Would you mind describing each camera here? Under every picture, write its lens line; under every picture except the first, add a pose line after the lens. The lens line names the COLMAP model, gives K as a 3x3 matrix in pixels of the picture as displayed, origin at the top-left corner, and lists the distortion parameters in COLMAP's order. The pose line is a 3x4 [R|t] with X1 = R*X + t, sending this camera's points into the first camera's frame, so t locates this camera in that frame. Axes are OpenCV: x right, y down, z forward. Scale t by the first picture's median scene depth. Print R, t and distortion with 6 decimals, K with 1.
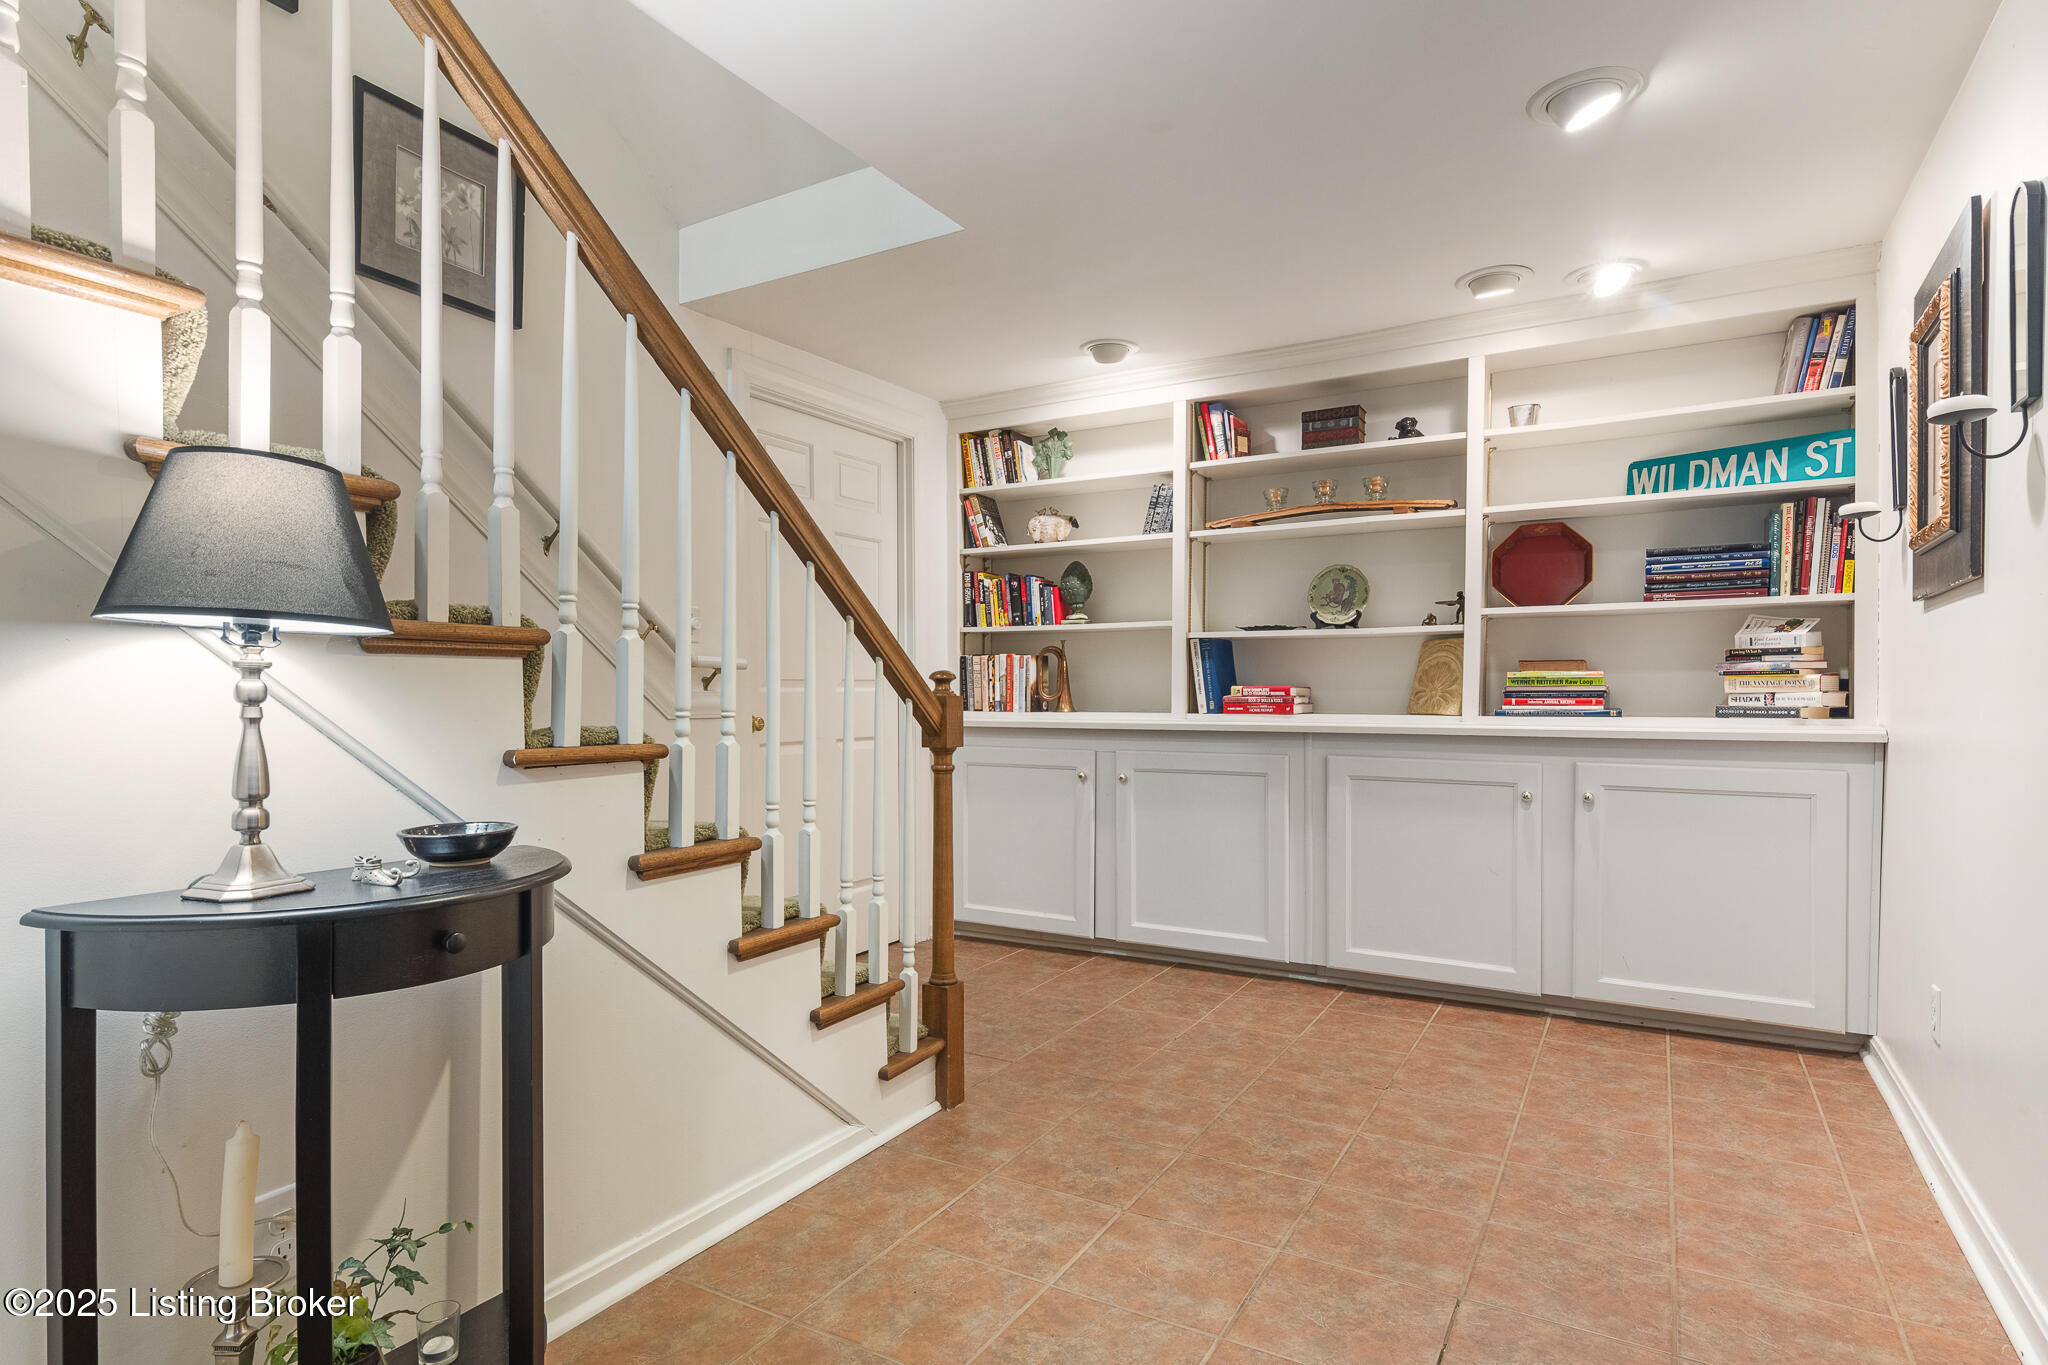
lens RADIAL K [[1081.0, 0, 1024.0], [0, 1081.0, 682.5], [0, 0, 1]] dist [0.022013, -0.000239]
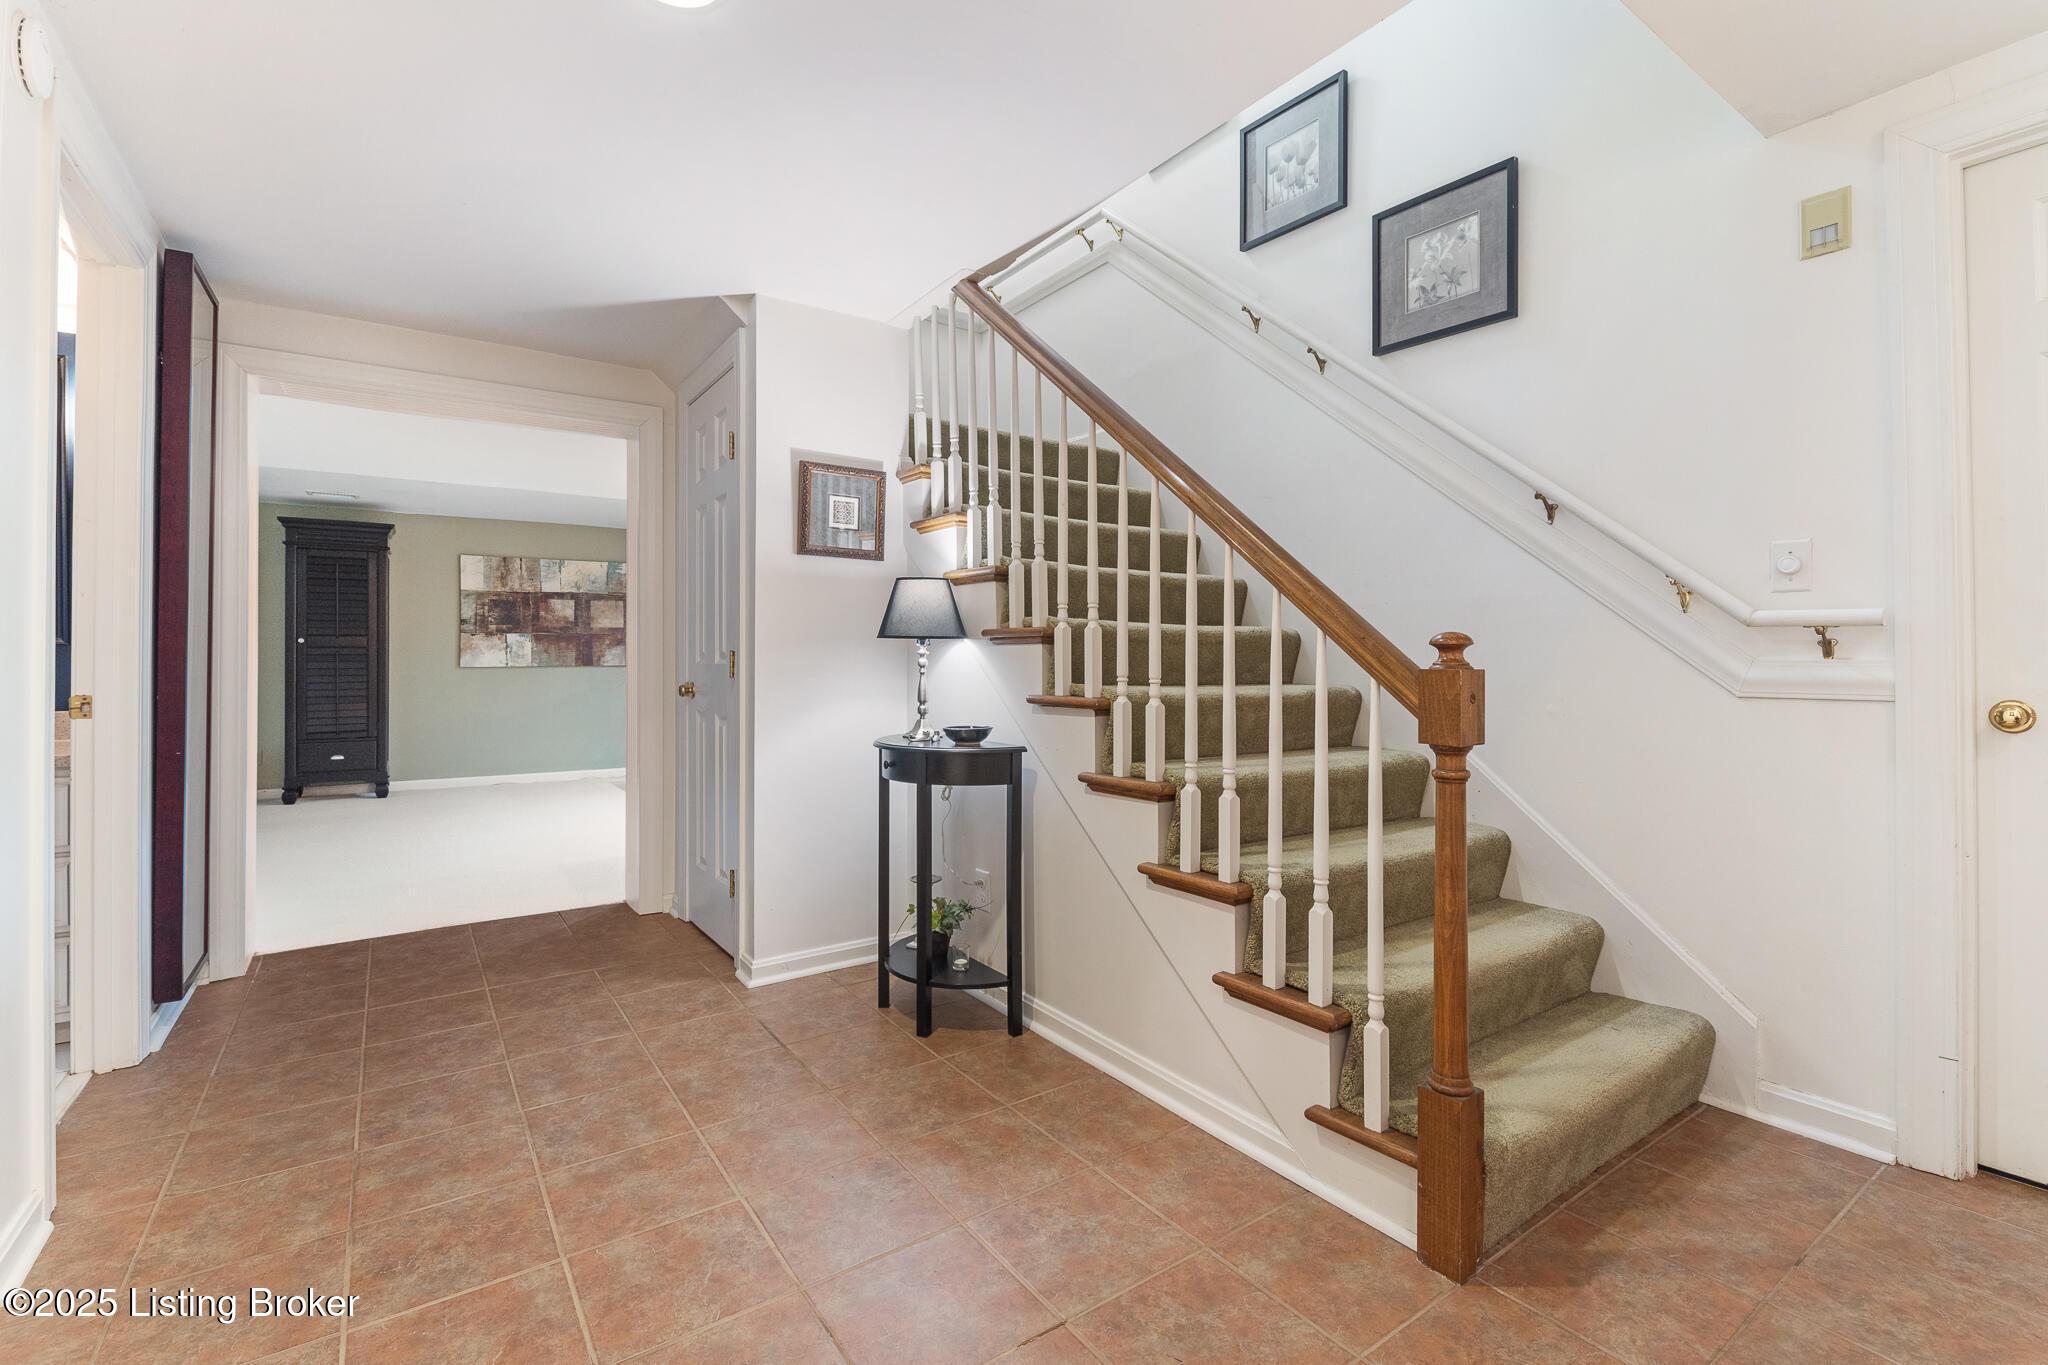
lens RADIAL K [[899.8, 0, 1022.6], [0, 899.8, 655.6], [0, 0, 1]] dist [0.000045, -0.000047]
pose [[-0.417069, -0.002593, -0.908871, 0.713072], [0.008713, 0.999939, -0.006851, 0.006027], [0.908833, -0.010776, -0.417021, 1.275488]]
